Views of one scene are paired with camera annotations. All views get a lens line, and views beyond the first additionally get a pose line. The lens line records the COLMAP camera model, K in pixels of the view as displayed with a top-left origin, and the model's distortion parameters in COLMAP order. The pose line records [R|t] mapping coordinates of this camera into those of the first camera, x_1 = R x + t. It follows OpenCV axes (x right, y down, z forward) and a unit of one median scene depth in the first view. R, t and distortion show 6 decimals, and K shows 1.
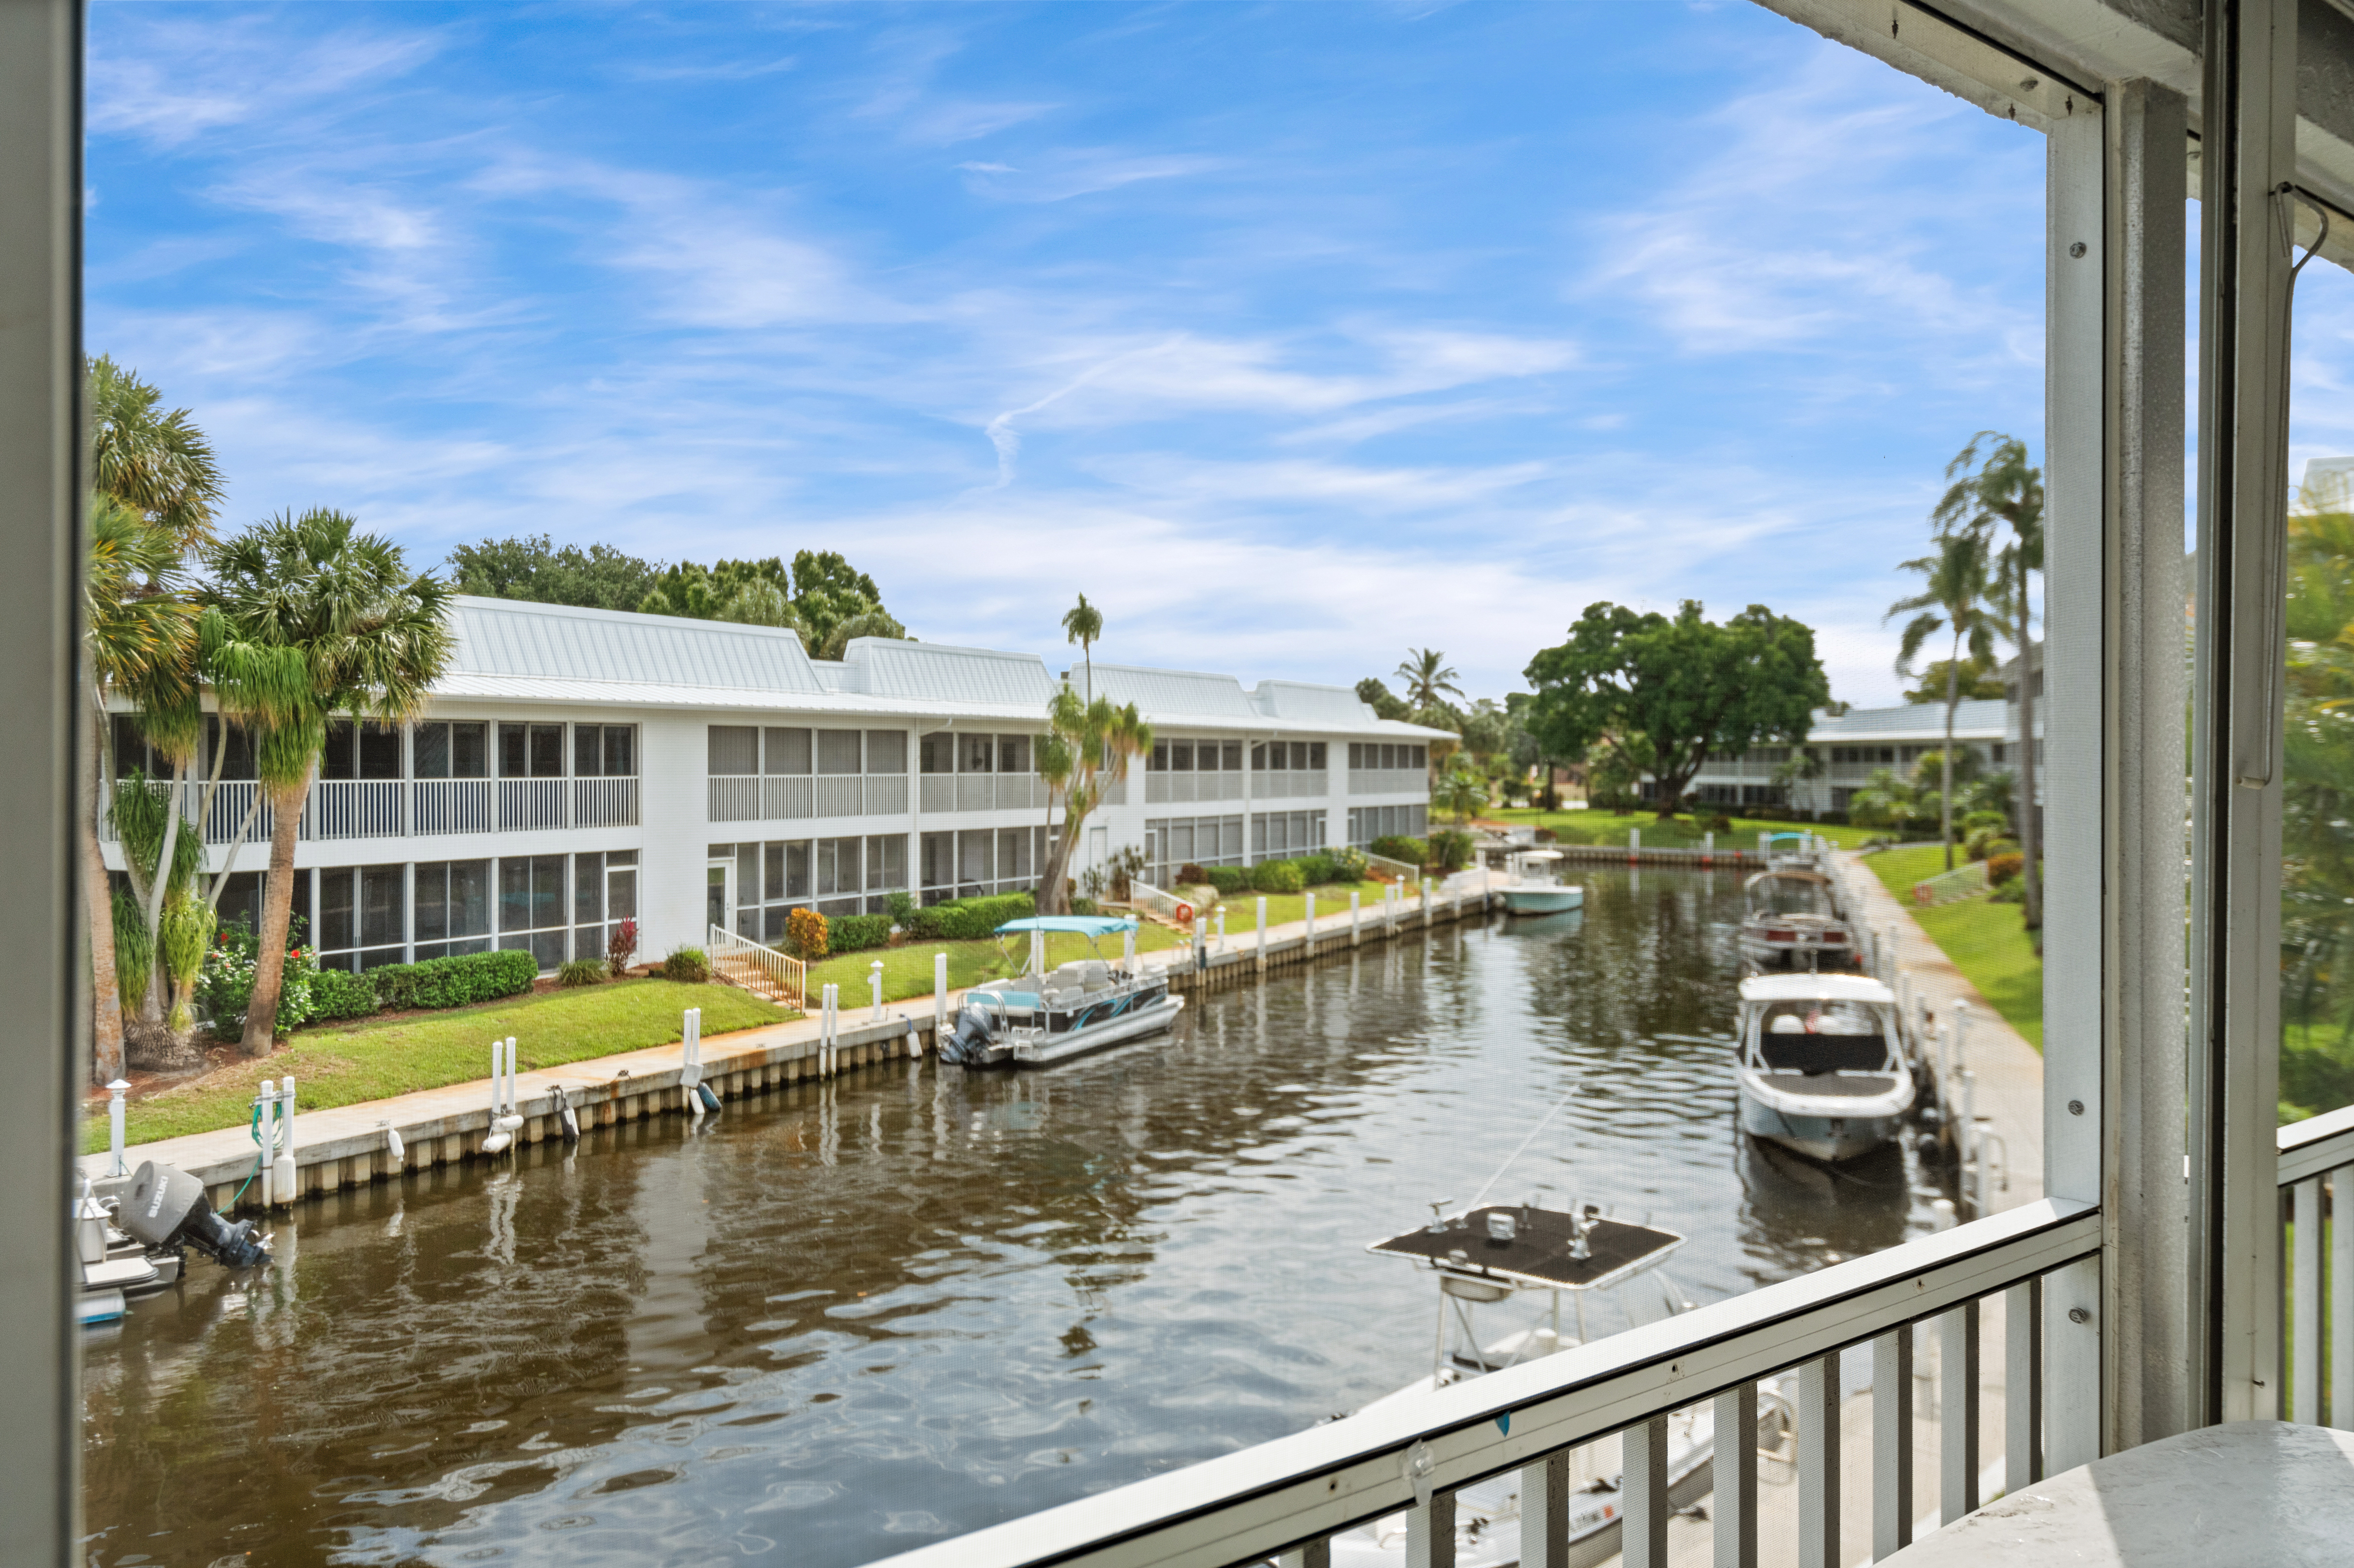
lens RADIAL K [[1795.4, 0, 1192.8], [0, 1795.4, 759.6], [0, 0, 1]] dist [0.008286, 0.000807]
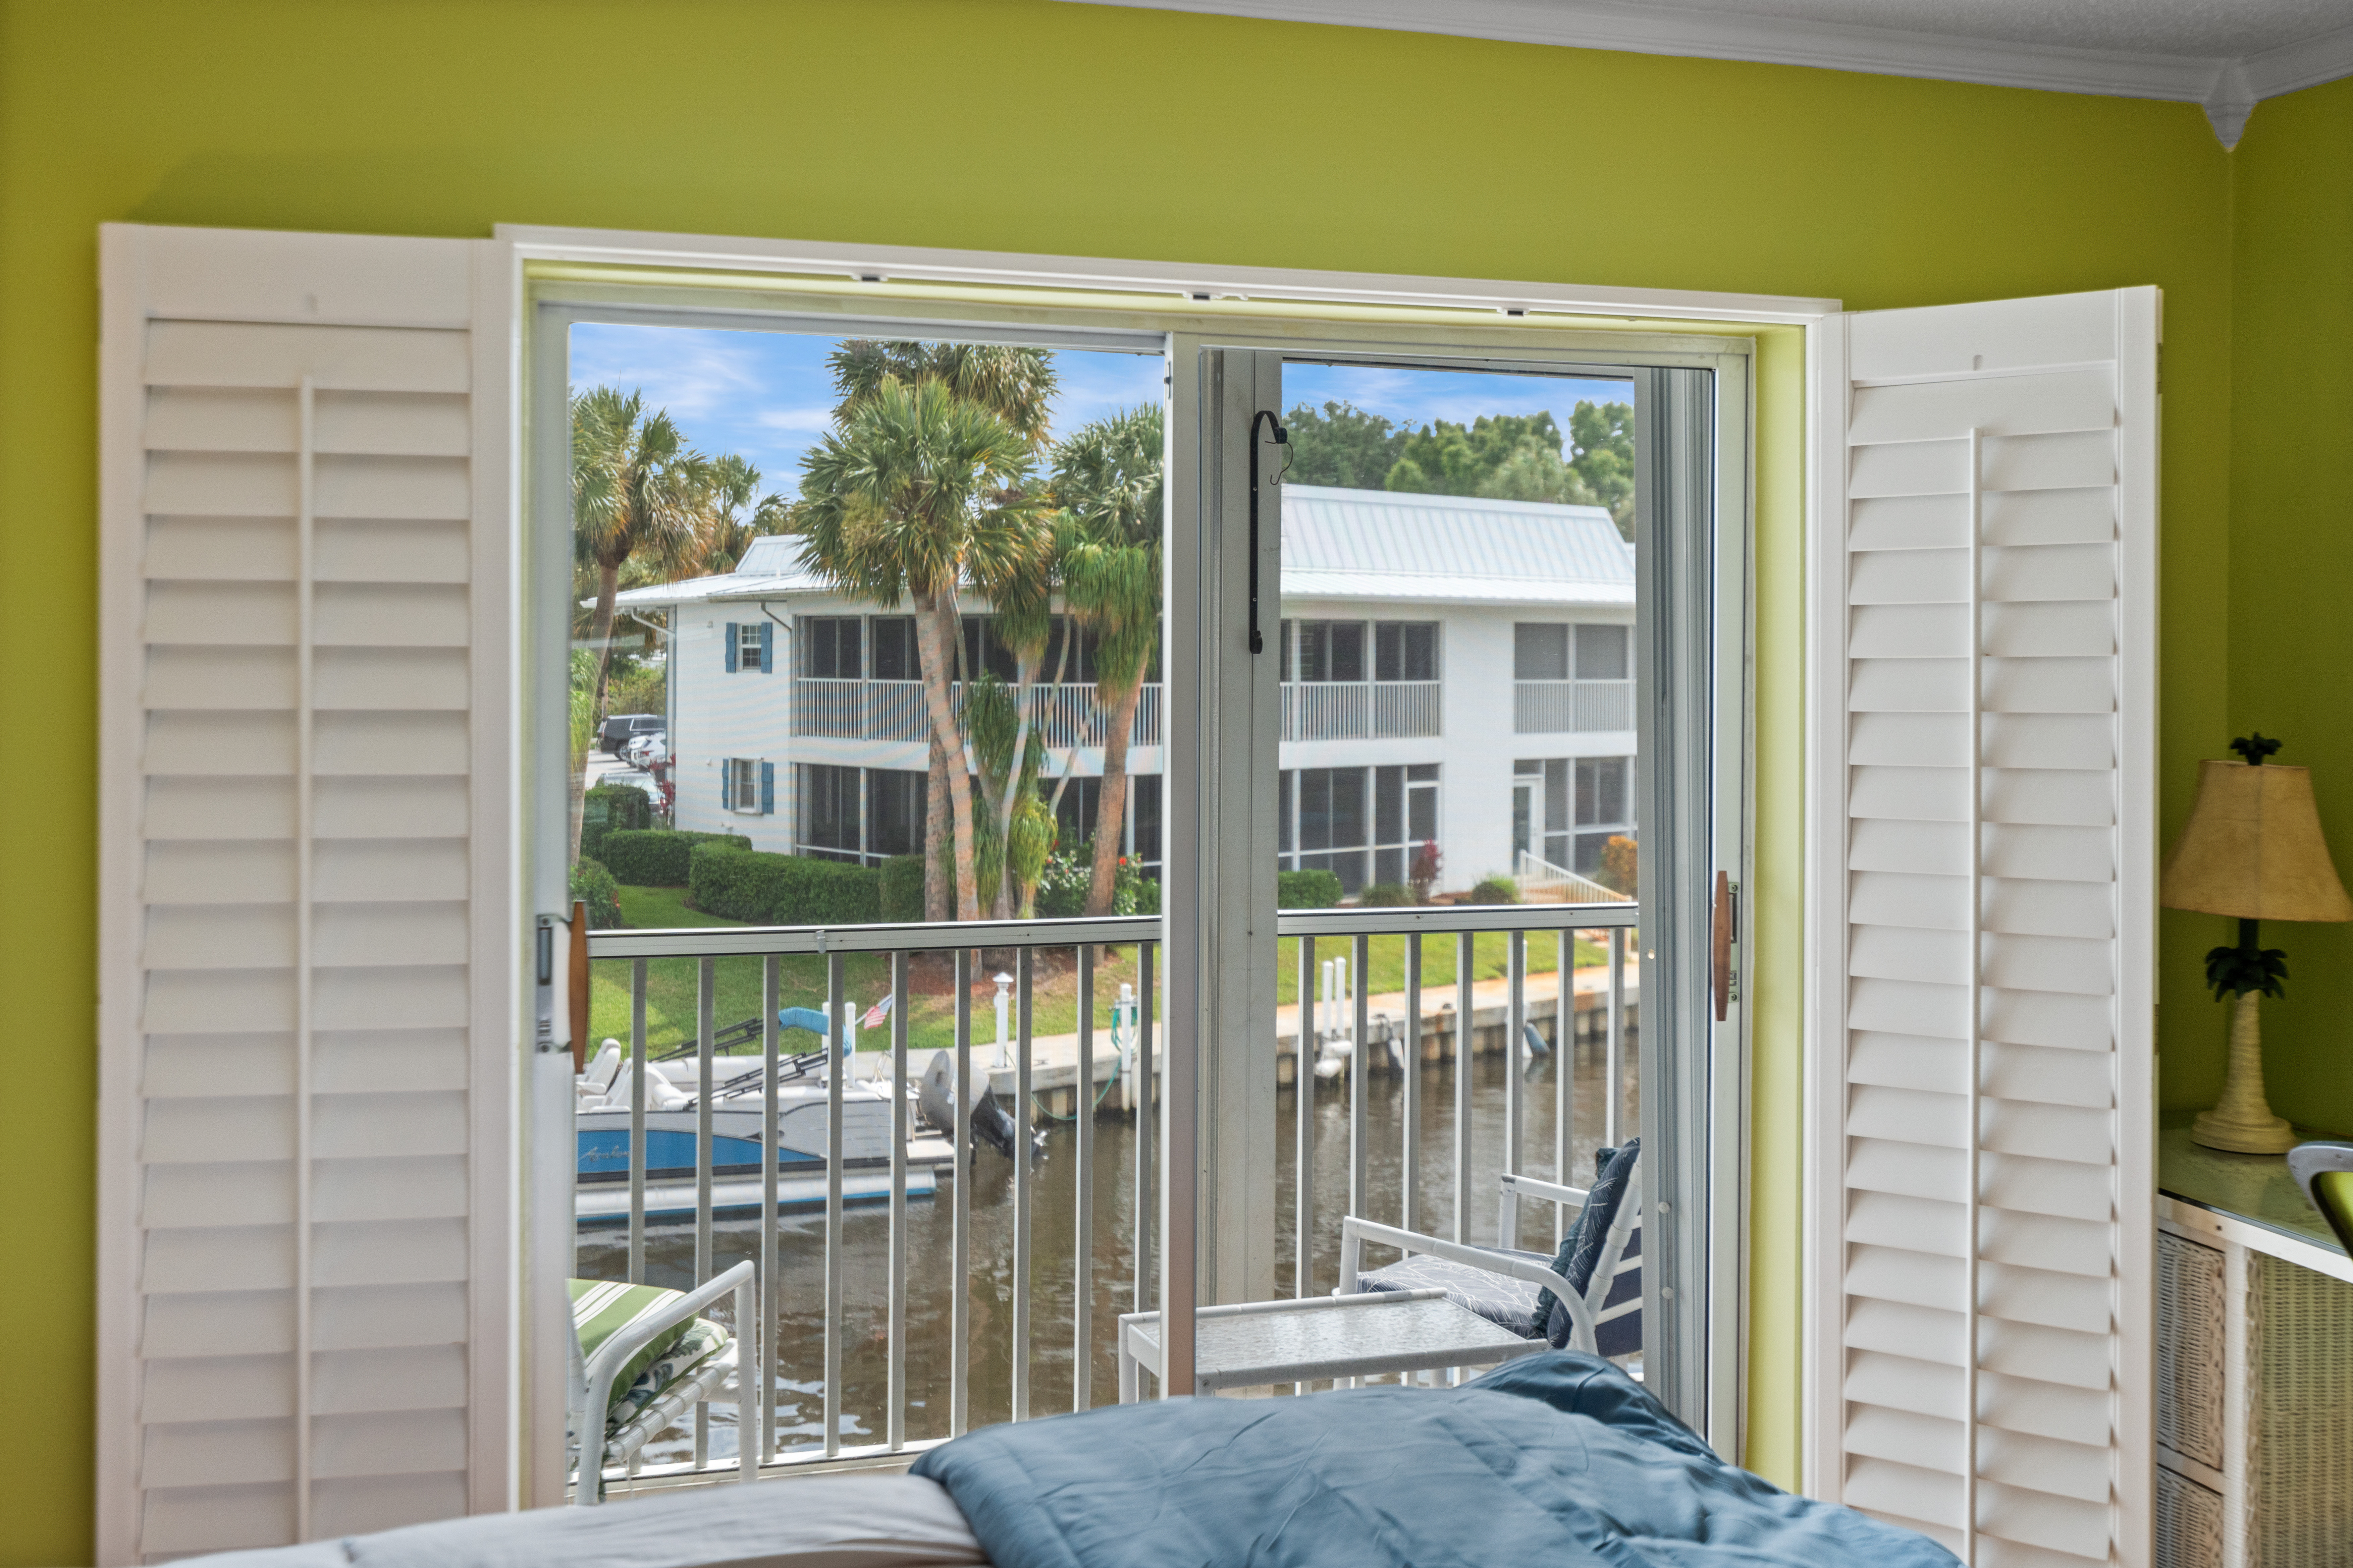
lens RADIAL K [[2370.4, 0, 1175.0], [0, 2370.4, 672.9], [0, 0, 1]] dist [-0.001620, 0.000068]
pose [[0.933560, 0.004933, -0.358387, -0.011917], [-0.002670, 0.999973, 0.006809, -0.002532], [0.358411, -0.005400, 0.933548, -0.144927]]
